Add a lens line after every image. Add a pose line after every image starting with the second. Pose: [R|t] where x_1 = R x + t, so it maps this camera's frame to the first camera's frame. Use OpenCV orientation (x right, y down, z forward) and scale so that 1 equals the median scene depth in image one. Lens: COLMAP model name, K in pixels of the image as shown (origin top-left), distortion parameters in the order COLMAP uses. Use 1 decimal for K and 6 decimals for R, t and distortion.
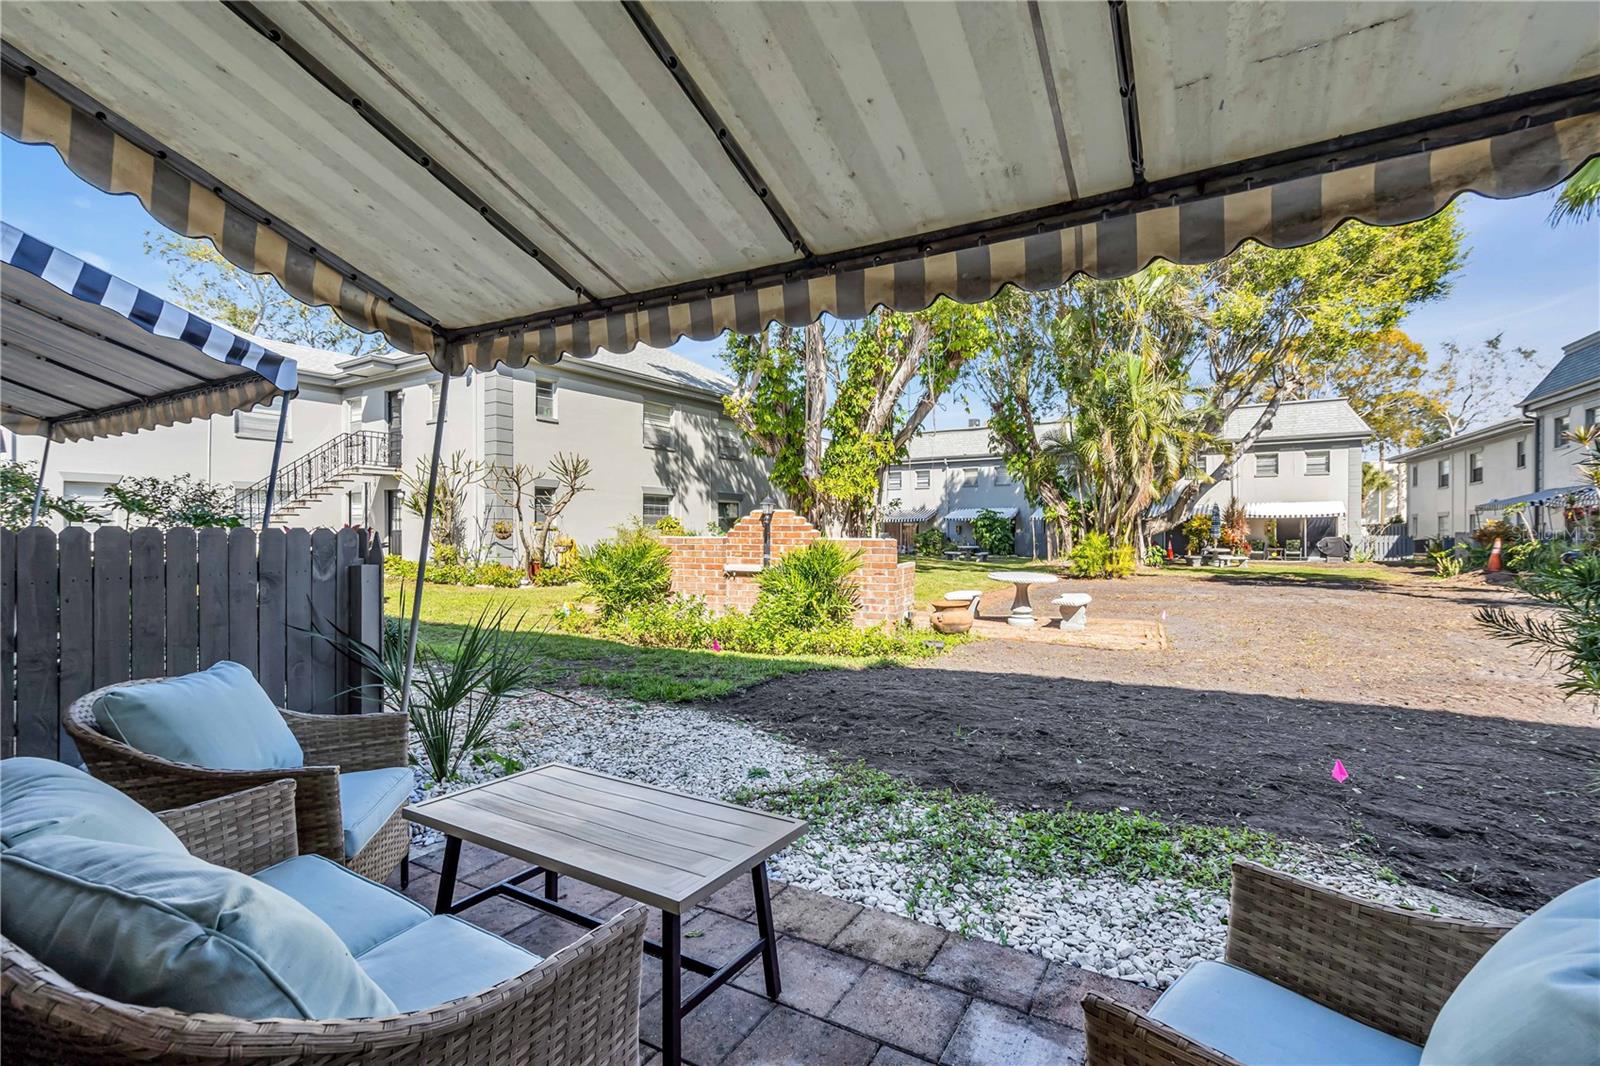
lens RADIAL K [[739.8, 0, 800.0], [0, 739.8, 533.0], [0, 0, 1]] dist [-0.001699, -0.006975]
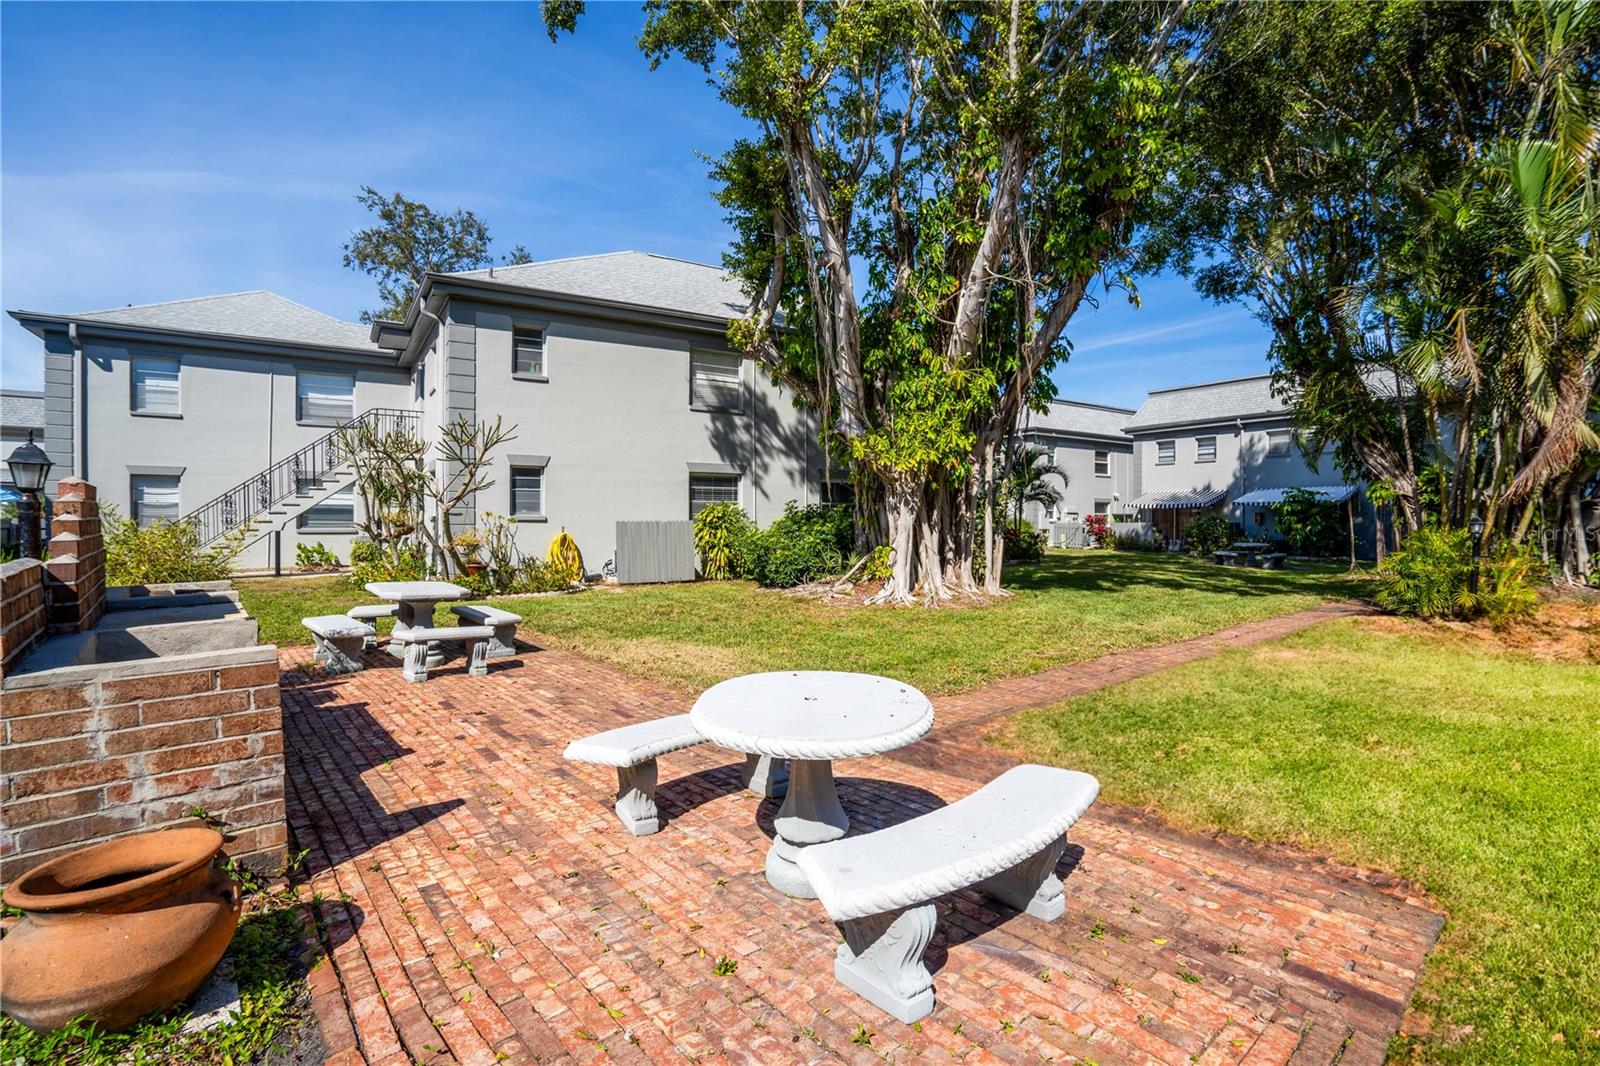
lens RADIAL K [[739.8, 0, 800.0], [0, 739.8, 533.0], [0, 0, 1]] dist [-0.001699, -0.006975]
pose [[0.914947, 0.006872, -0.403515, 0.187109], [-0.000160, 0.999861, 0.016666, -0.004160], [0.403573, -0.015184, 0.914821, 0.339581]]
